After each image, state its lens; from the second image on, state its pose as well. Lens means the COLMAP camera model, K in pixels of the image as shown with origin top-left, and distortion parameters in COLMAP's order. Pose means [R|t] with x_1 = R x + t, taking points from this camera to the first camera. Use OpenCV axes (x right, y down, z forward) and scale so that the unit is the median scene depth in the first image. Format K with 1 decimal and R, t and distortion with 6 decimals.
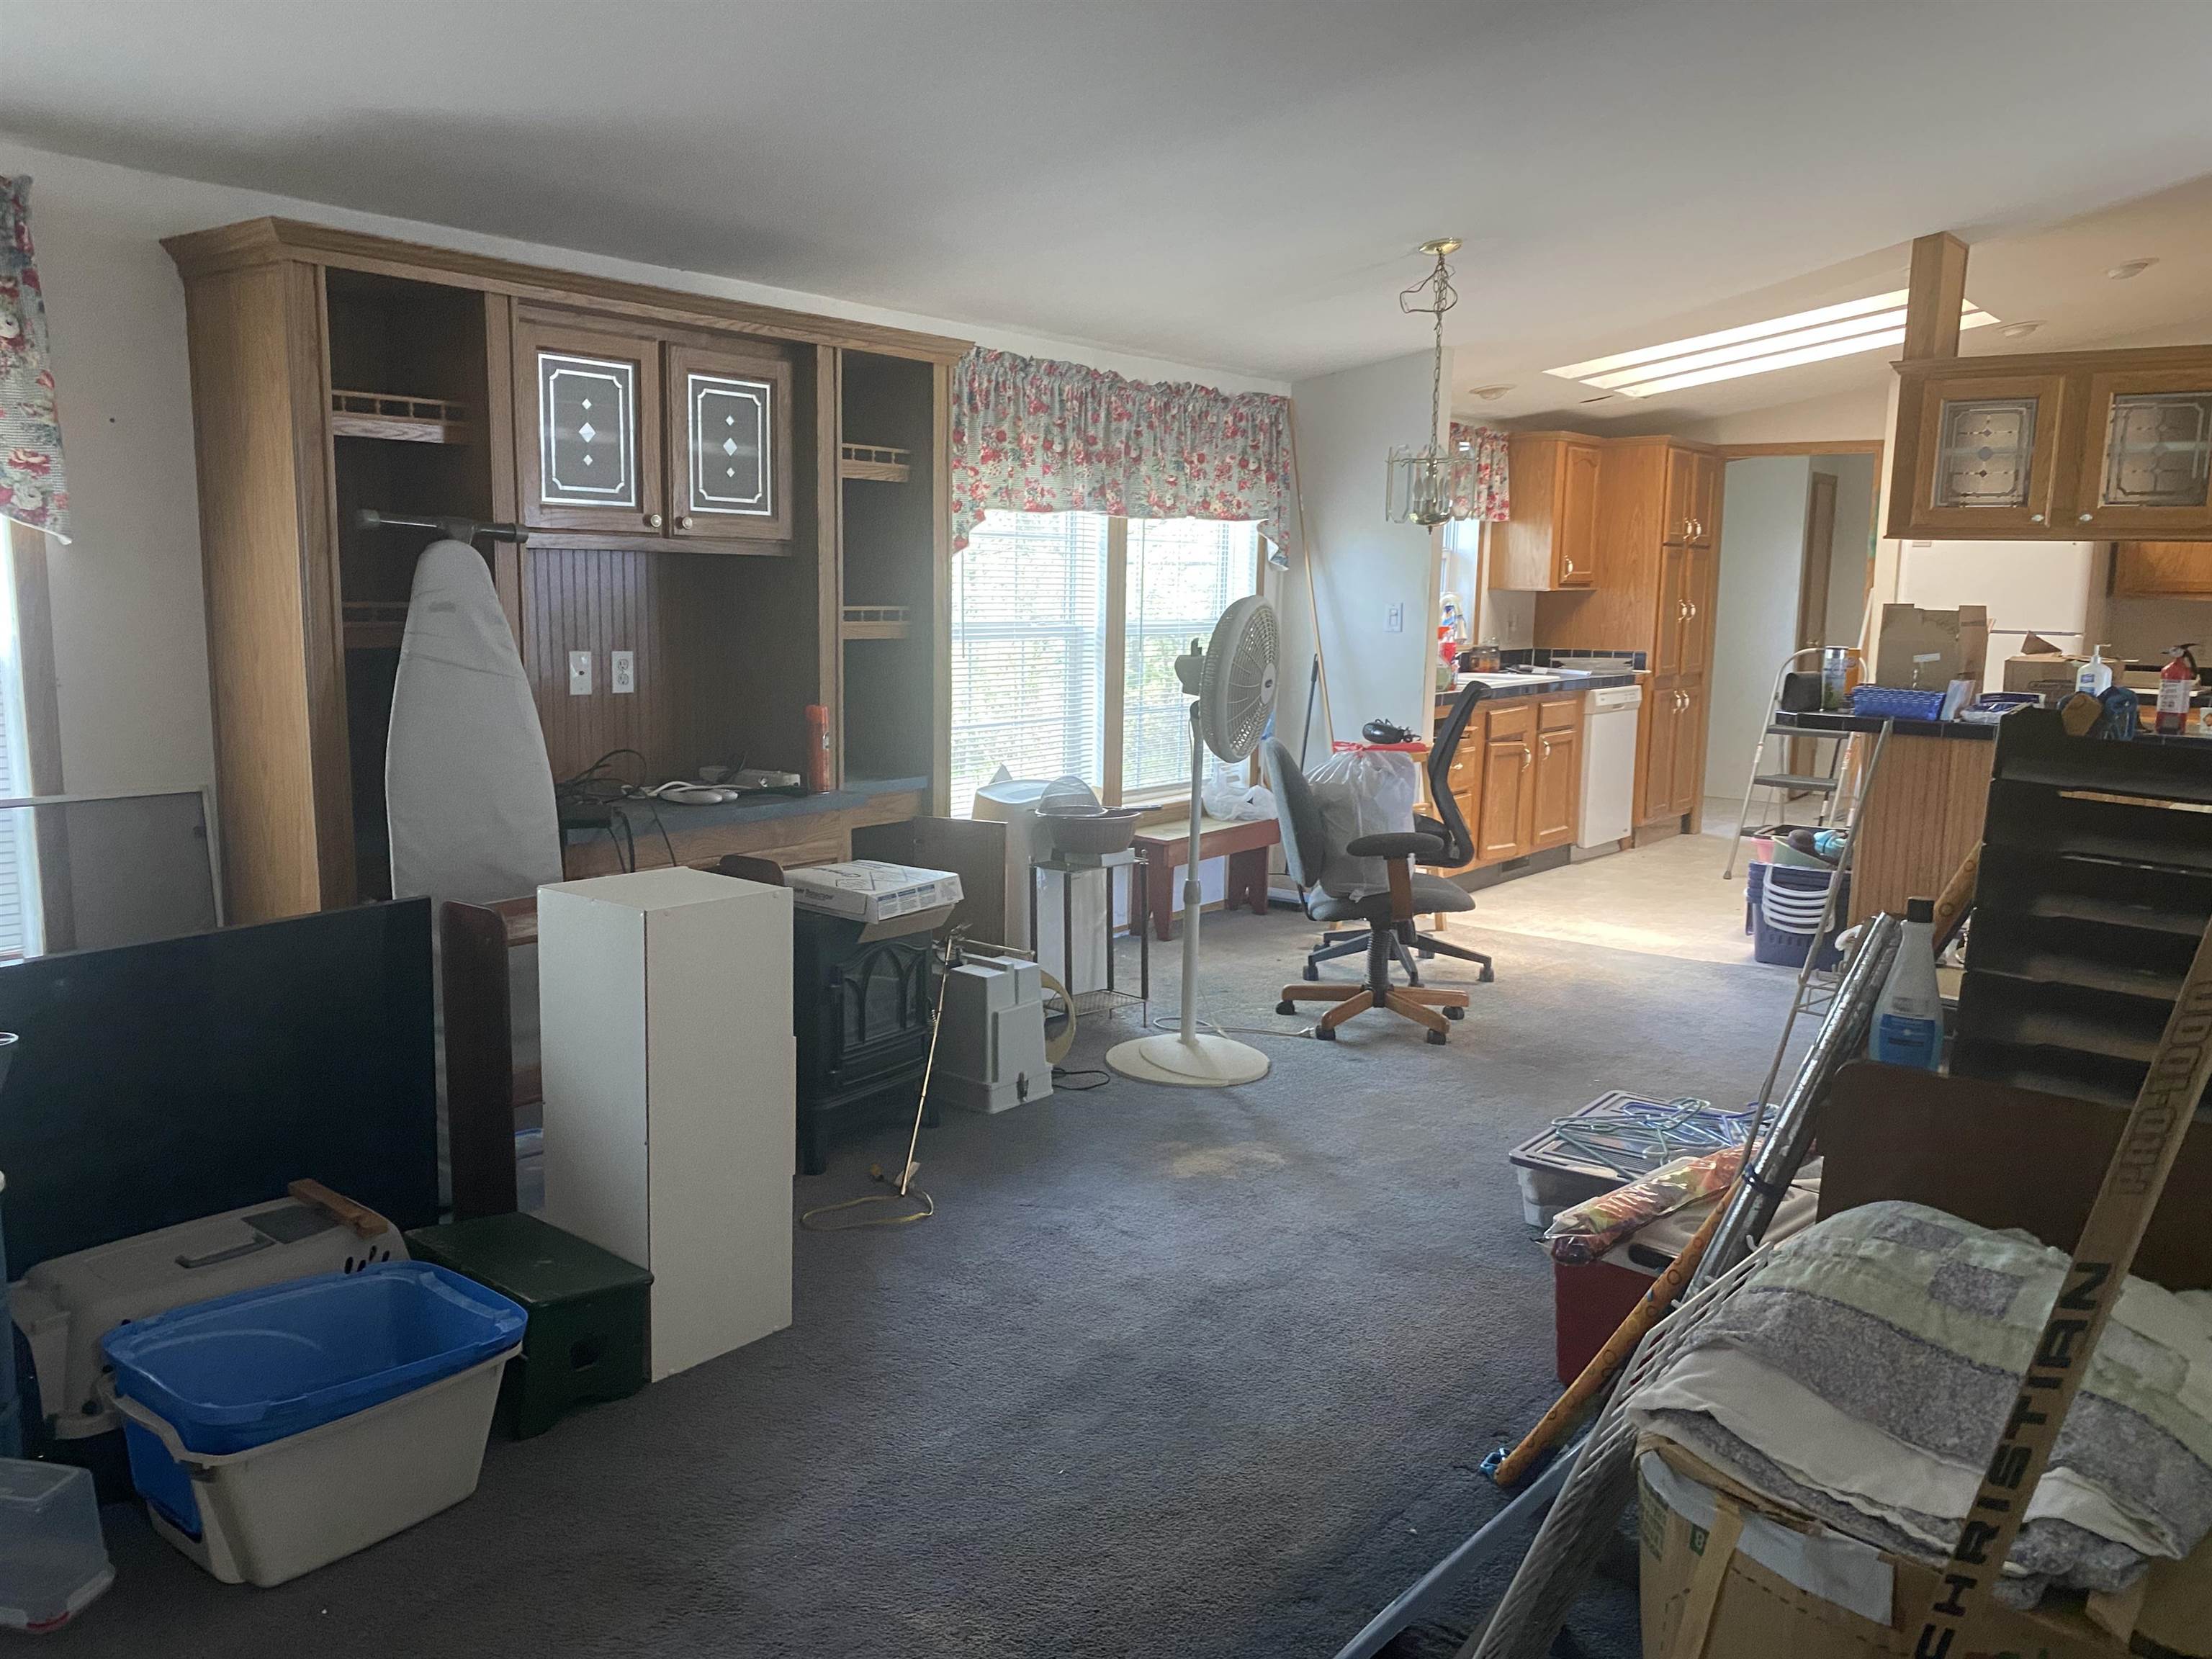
lens RADIAL K [[1686.1, 0, 1088.0], [0, 1686.1, 848.0], [0, 0, 1]] dist [-0.002950, -0.004763]
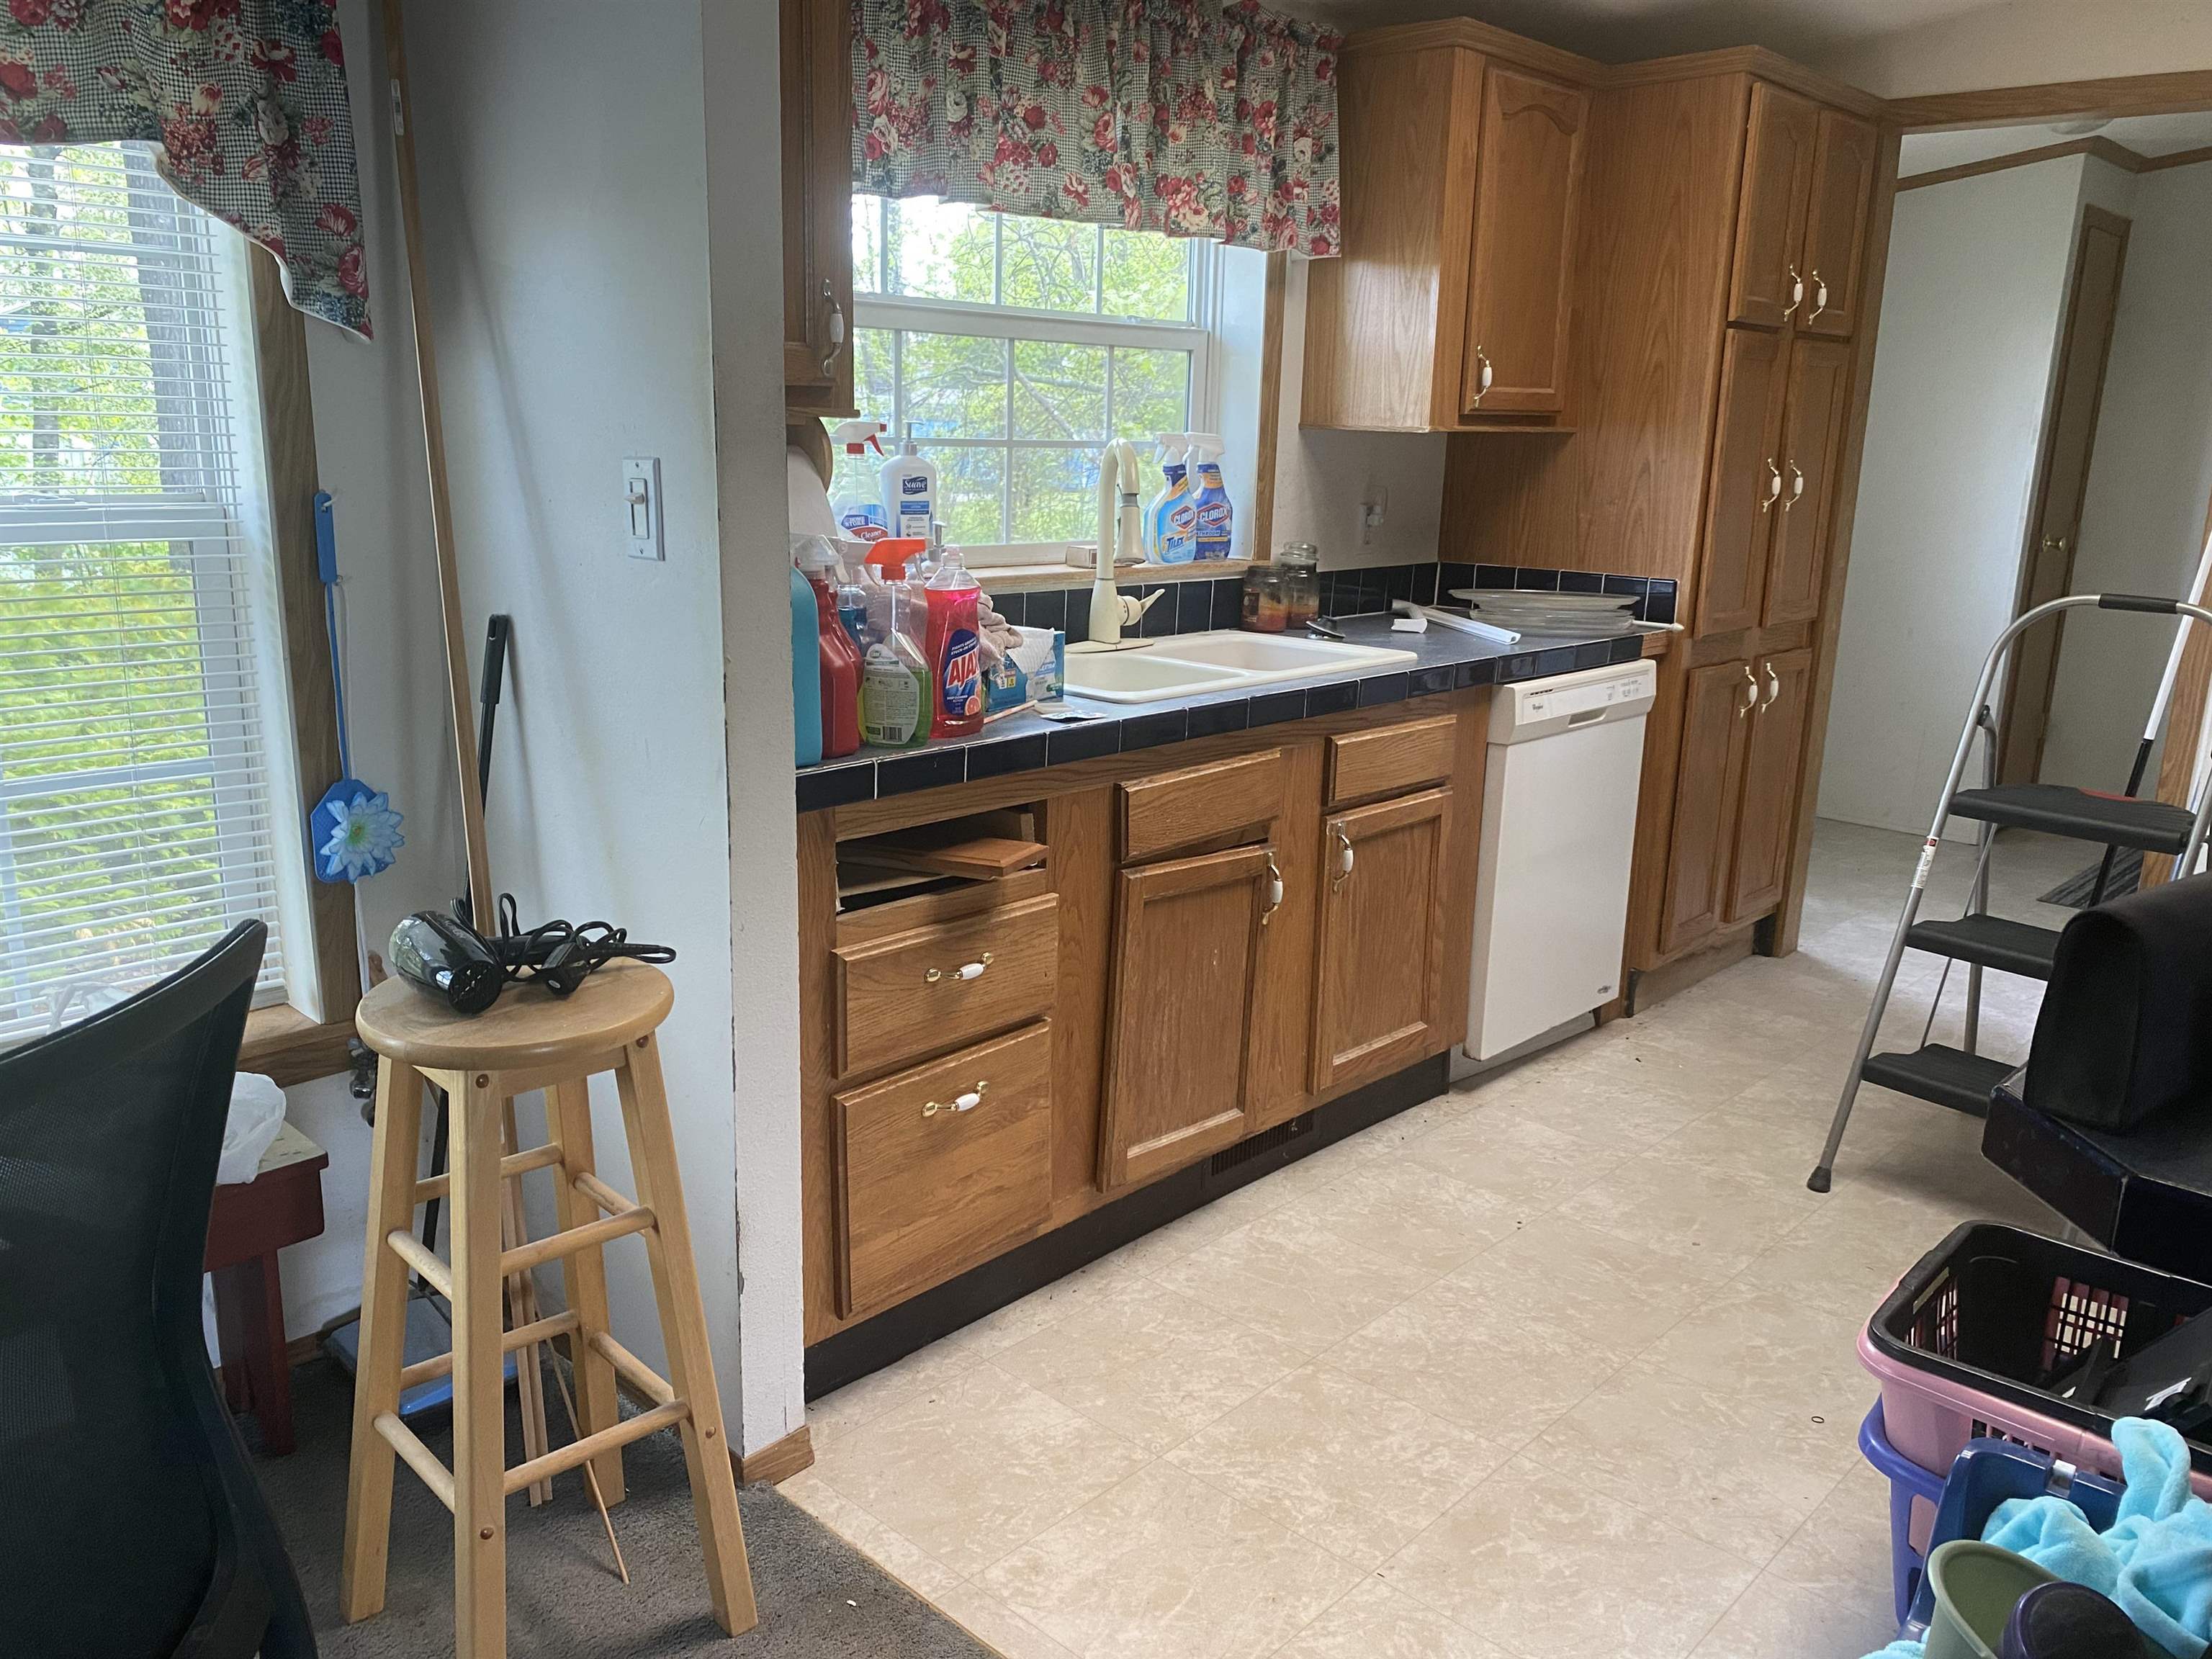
lens RADIAL K [[1686.1, 0, 1121.5], [0, 1686.1, 868.7], [0, 0, 1]] dist [-0.002950, -0.004763]
pose [[0.996925, 0.029410, -0.072634, 0.229965], [-0.022127, 0.994830, 0.099113, -0.085204], [0.075174, -0.097201, 0.992422, 0.571434]]
